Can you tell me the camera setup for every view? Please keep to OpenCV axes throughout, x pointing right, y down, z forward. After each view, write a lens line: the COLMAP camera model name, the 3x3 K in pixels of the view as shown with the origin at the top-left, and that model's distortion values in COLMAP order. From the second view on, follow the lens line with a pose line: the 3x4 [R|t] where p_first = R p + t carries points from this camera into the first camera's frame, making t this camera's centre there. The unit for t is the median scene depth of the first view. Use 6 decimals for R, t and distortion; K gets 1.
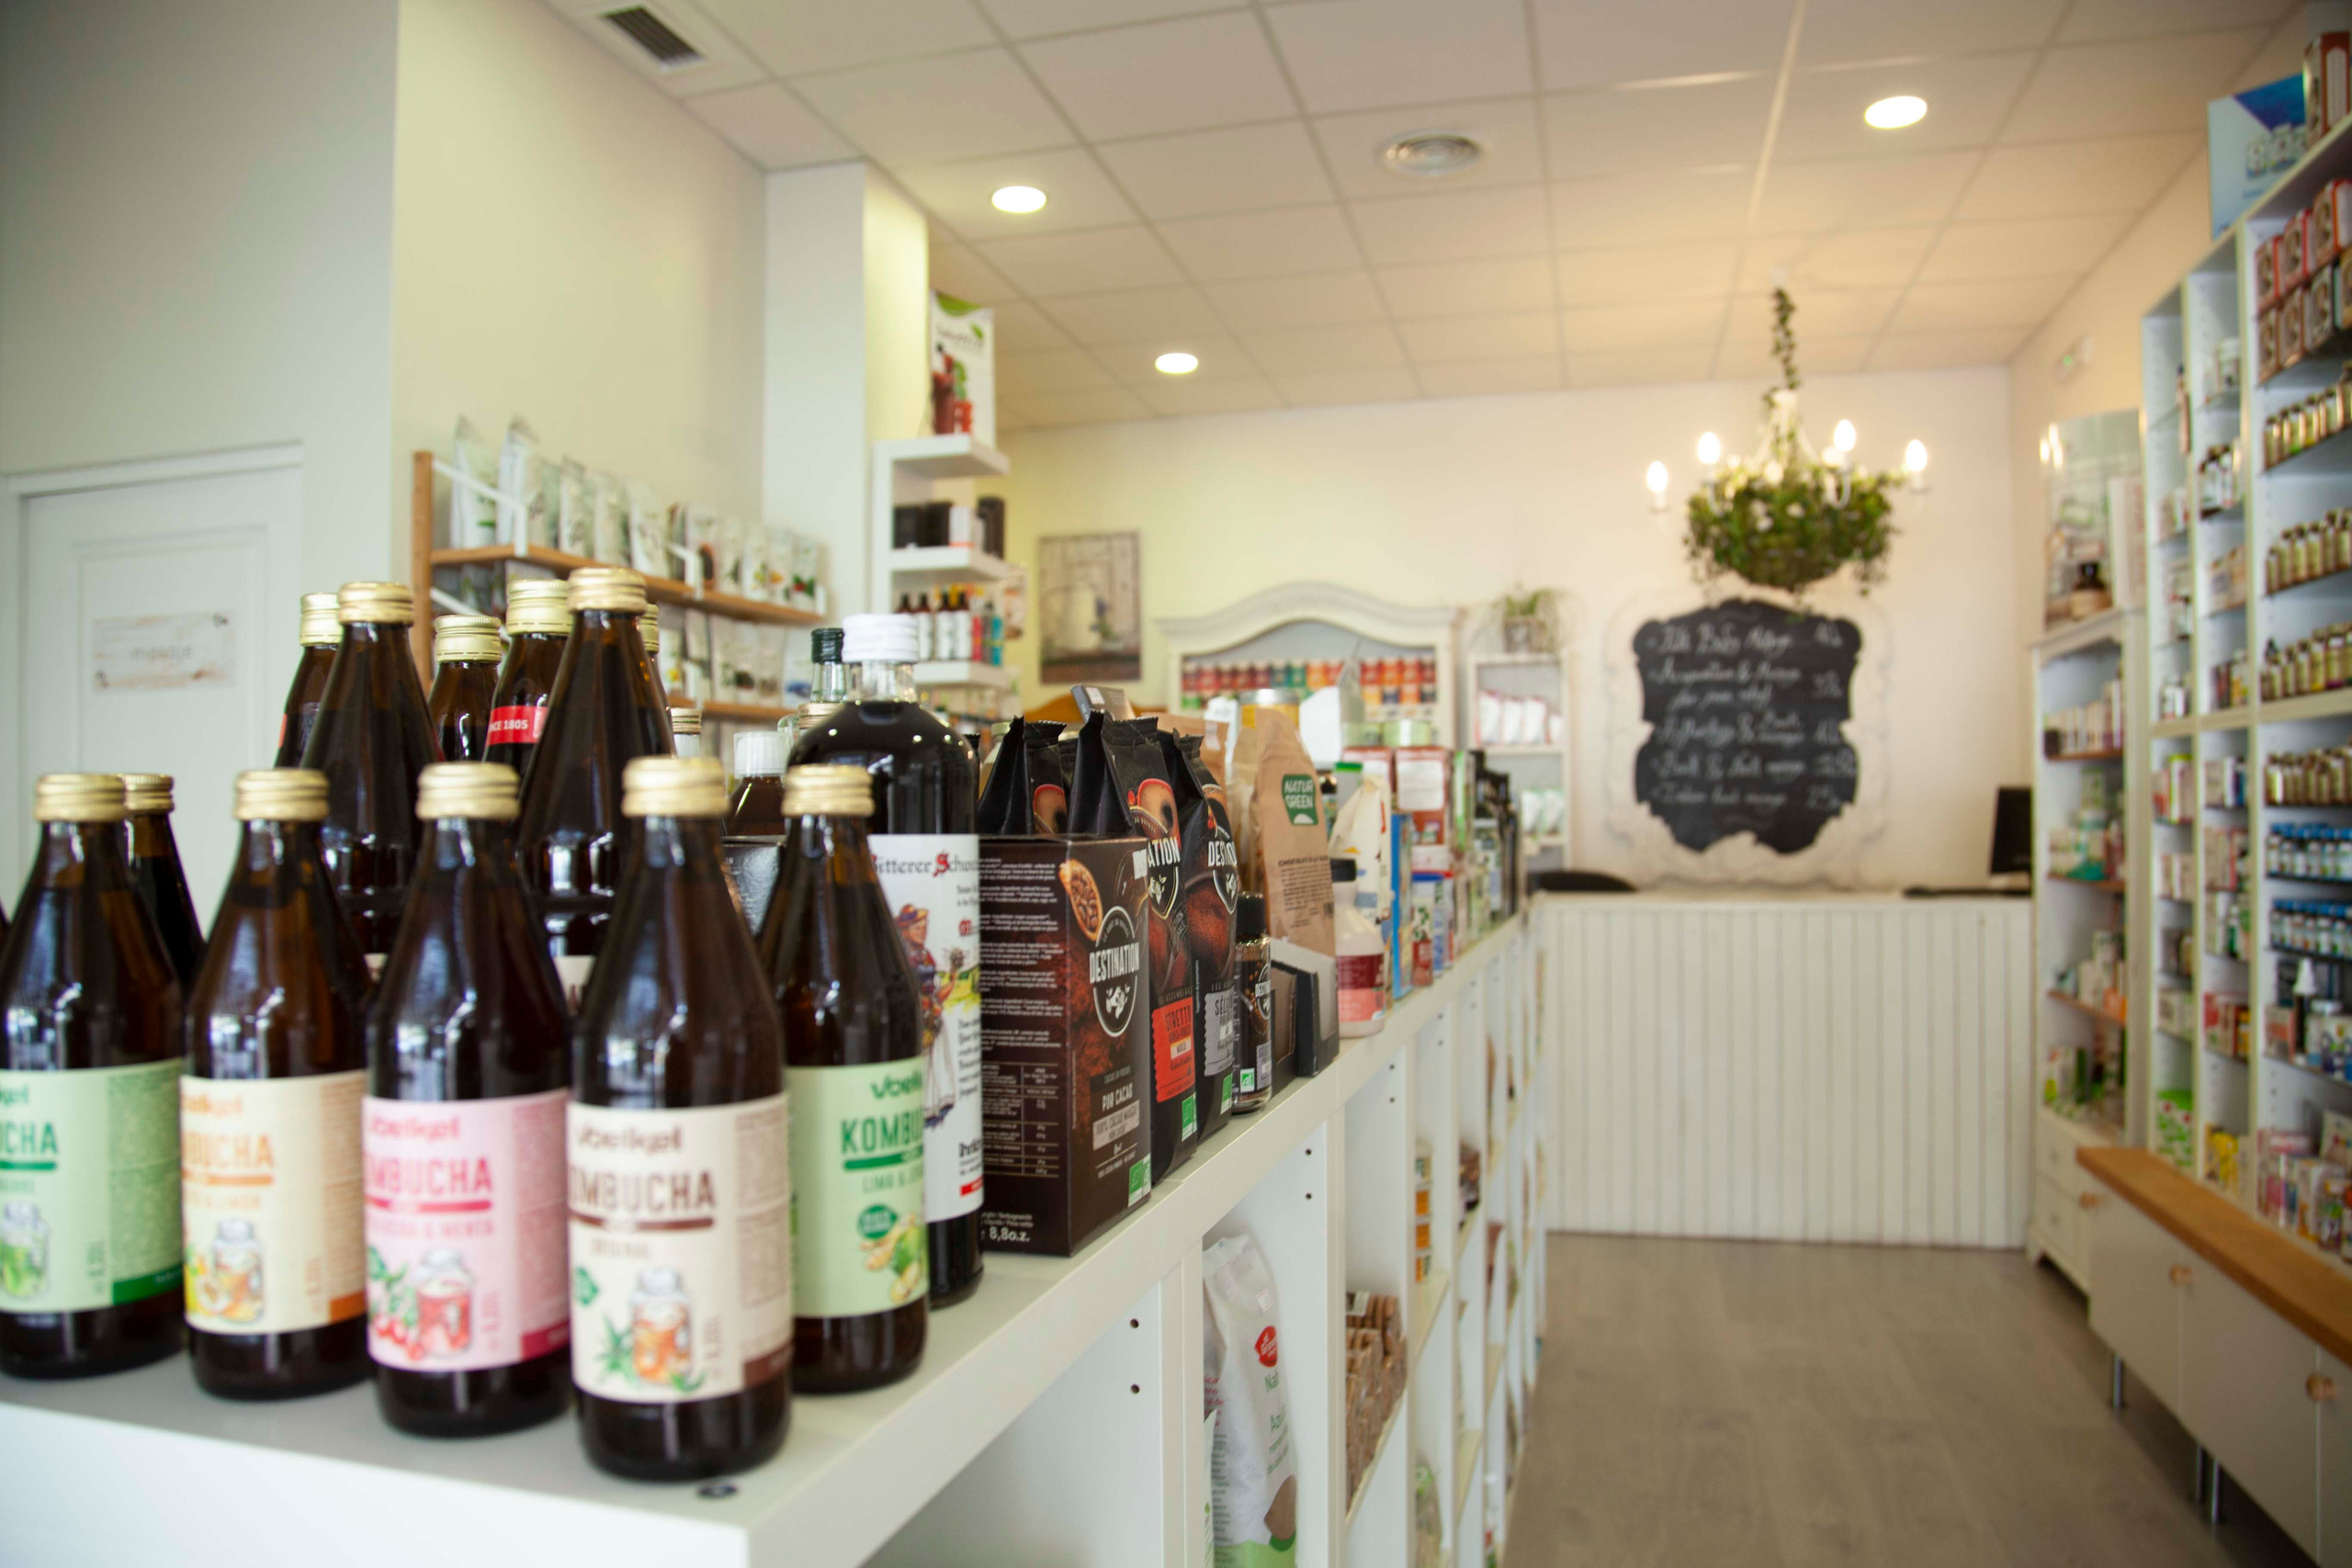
lens RADIAL K [[1626.8, 0, 1177.1], [0, 1626.8, 793.0], [0, 0, 1]] dist [-0.125760, 0.068086]
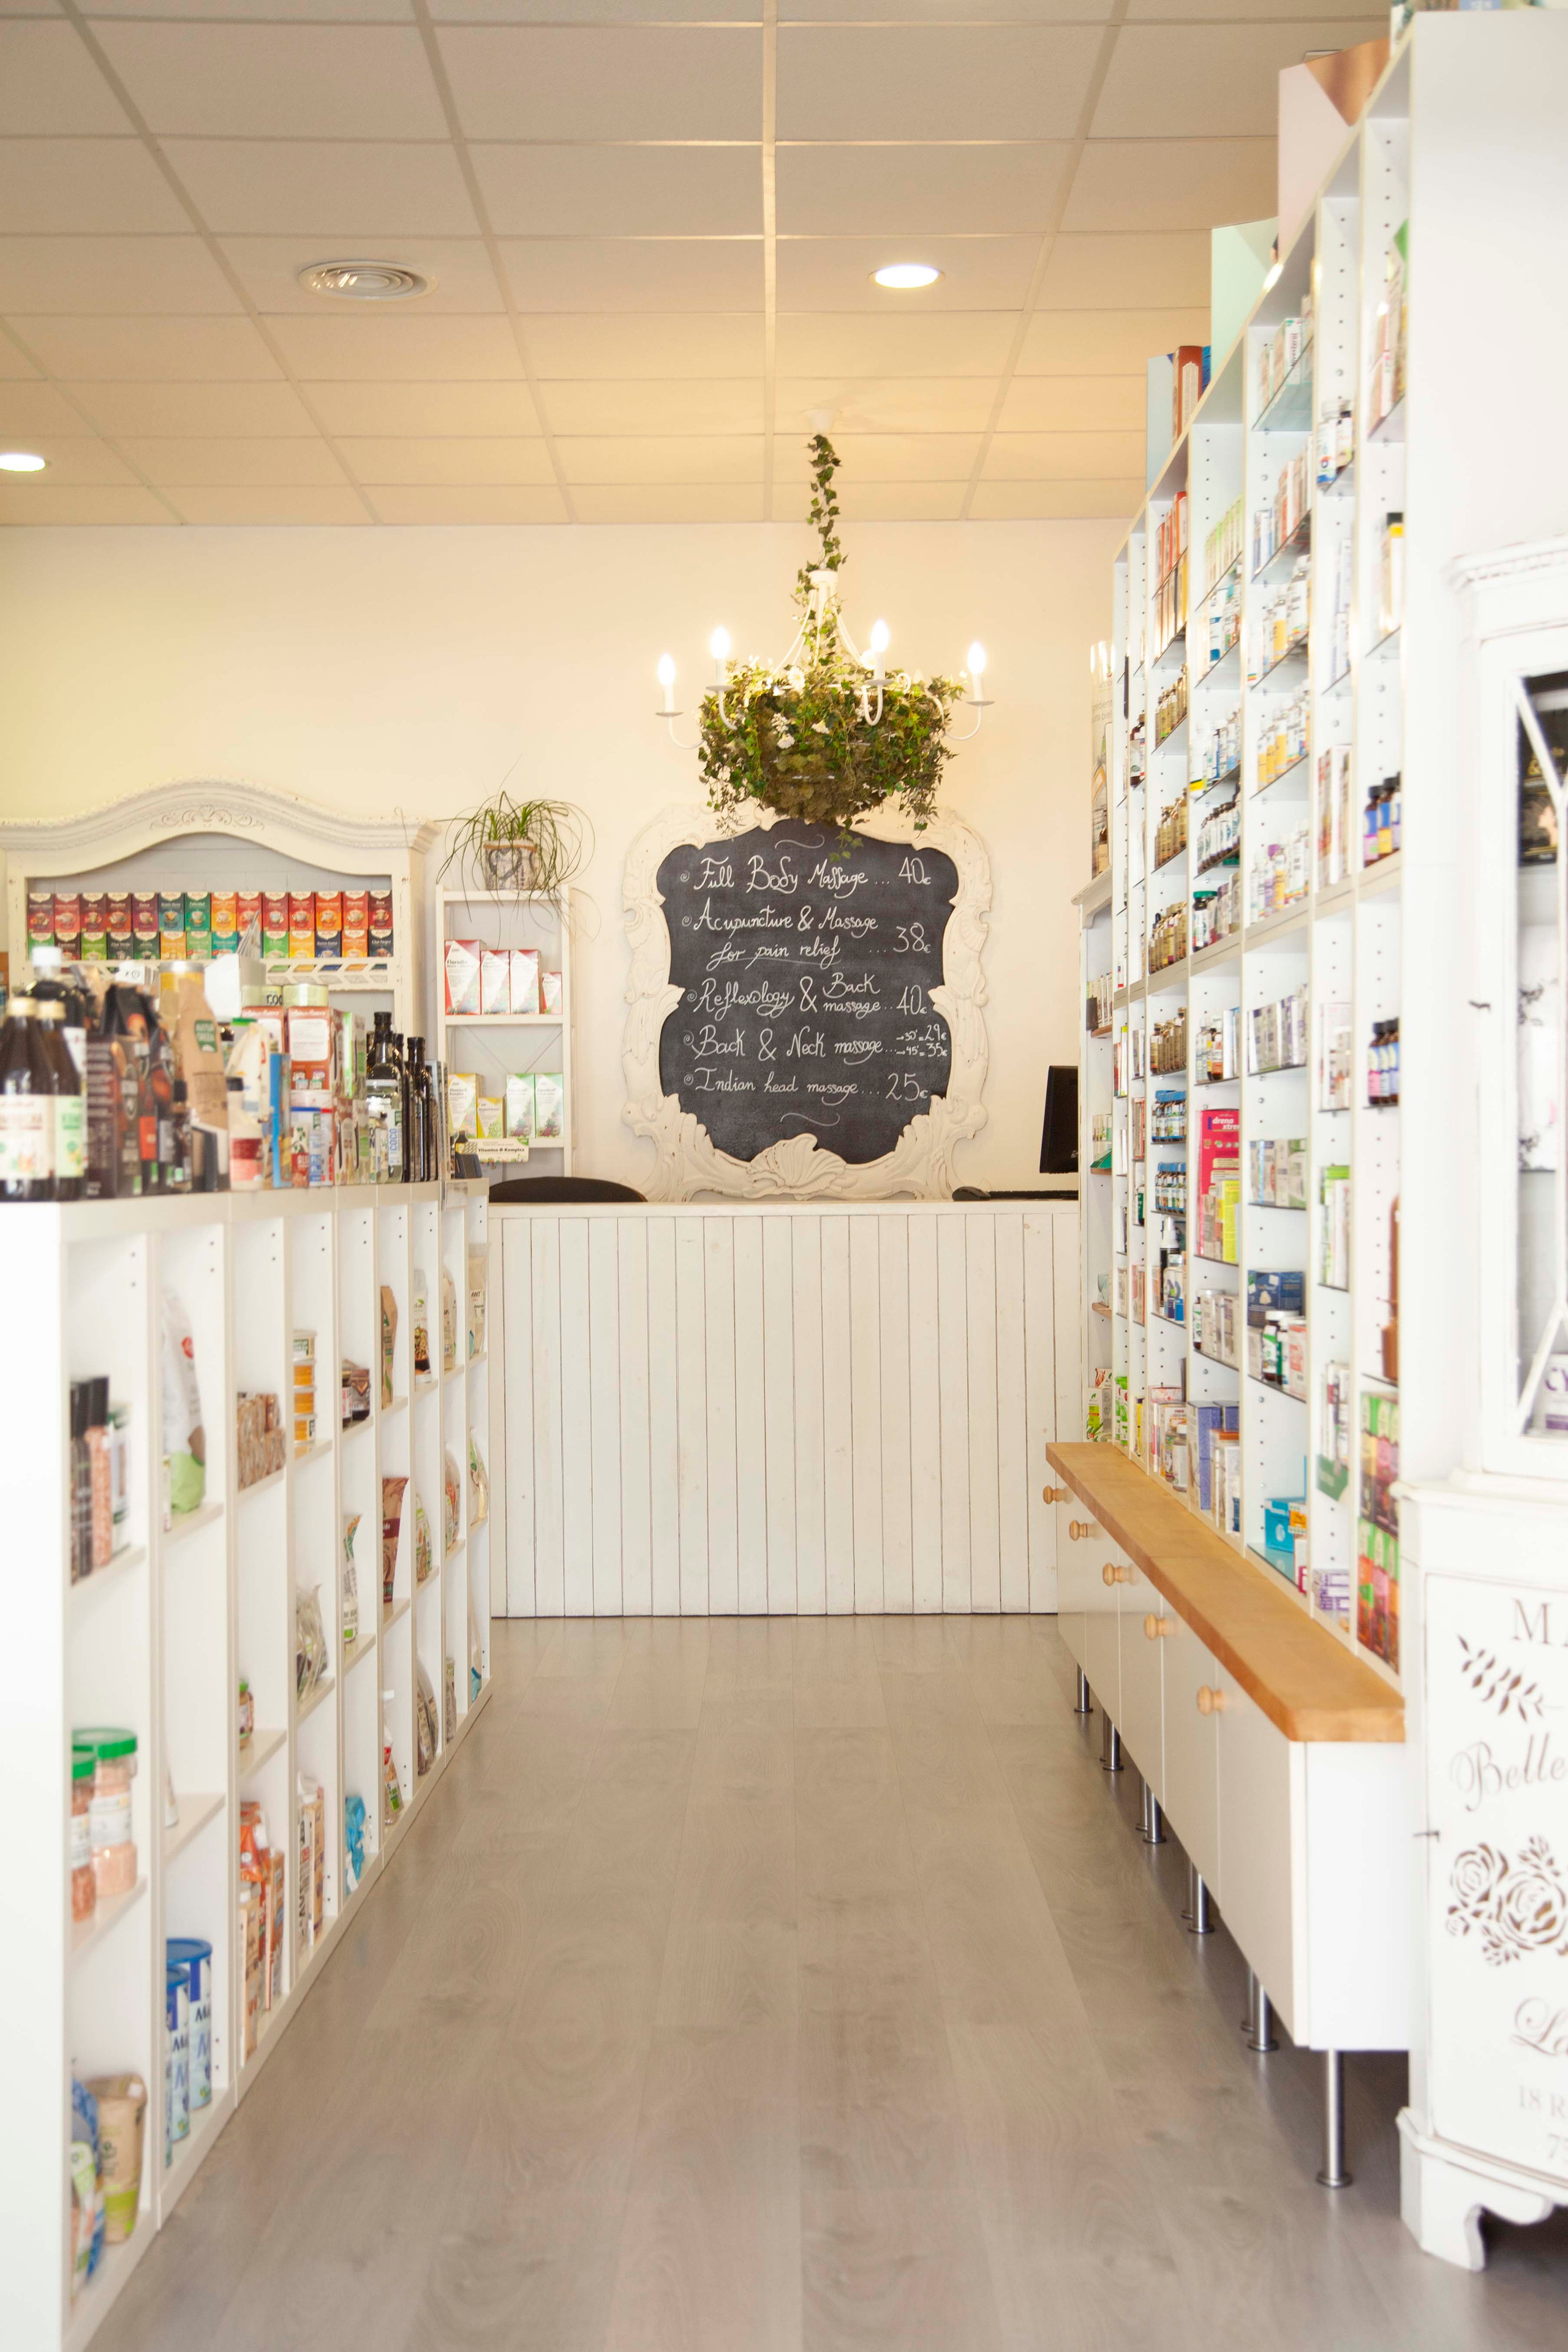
lens RADIAL K [[3087.9, 0, 794.7], [0, 3087.9, 1175.9], [0, 0, 1]] dist [0.082330, 0.039379]
pose [[0.964843, -0.002168, 0.262816, -0.045431], [-0.003472, 0.999774, 0.020993, 0.020698], [-0.262802, -0.021168, 0.964617, -0.571042]]
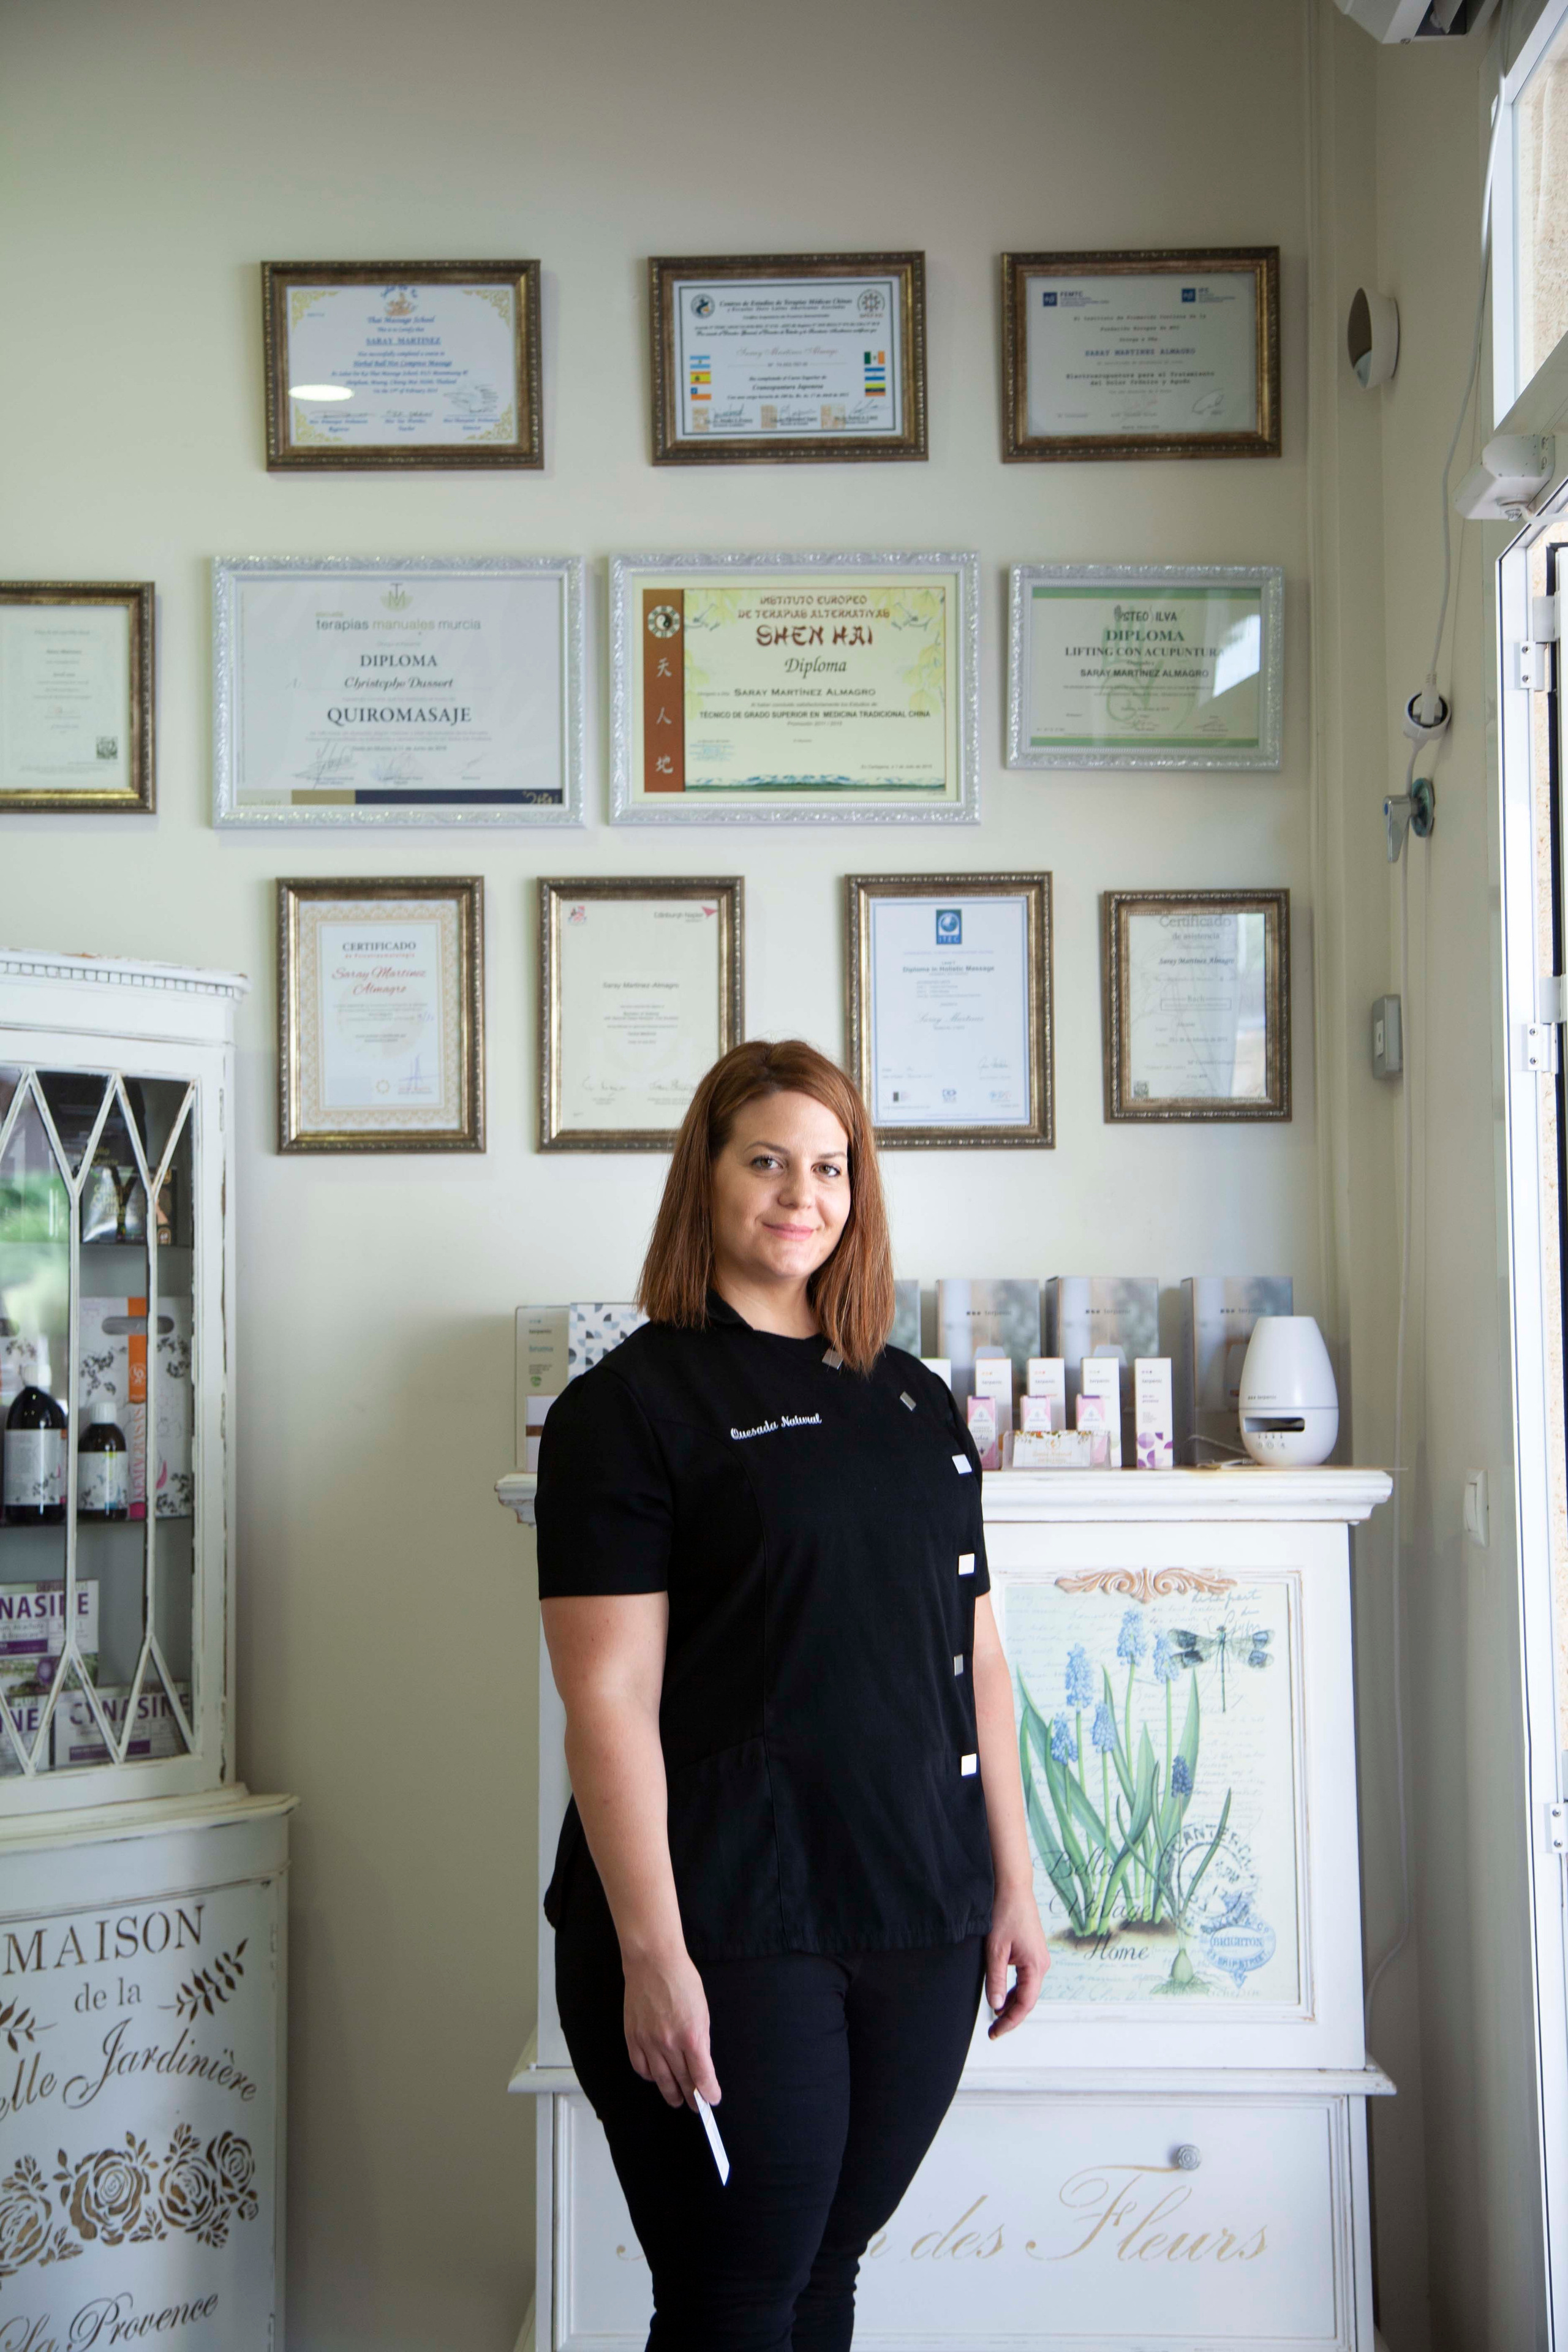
lens RADIAL K [[3410.3, 0, 784.0], [0, 3410.3, 1176.0], [0, 0, 1]] dist [0.171725, 0.023762]
pose [[-0.263880, 0.078127, 0.961386, -0.564353], [-0.004874, 0.996594, -0.082326, 0.016538], [-0.964543, -0.026410, -0.262600, 0.099366]]
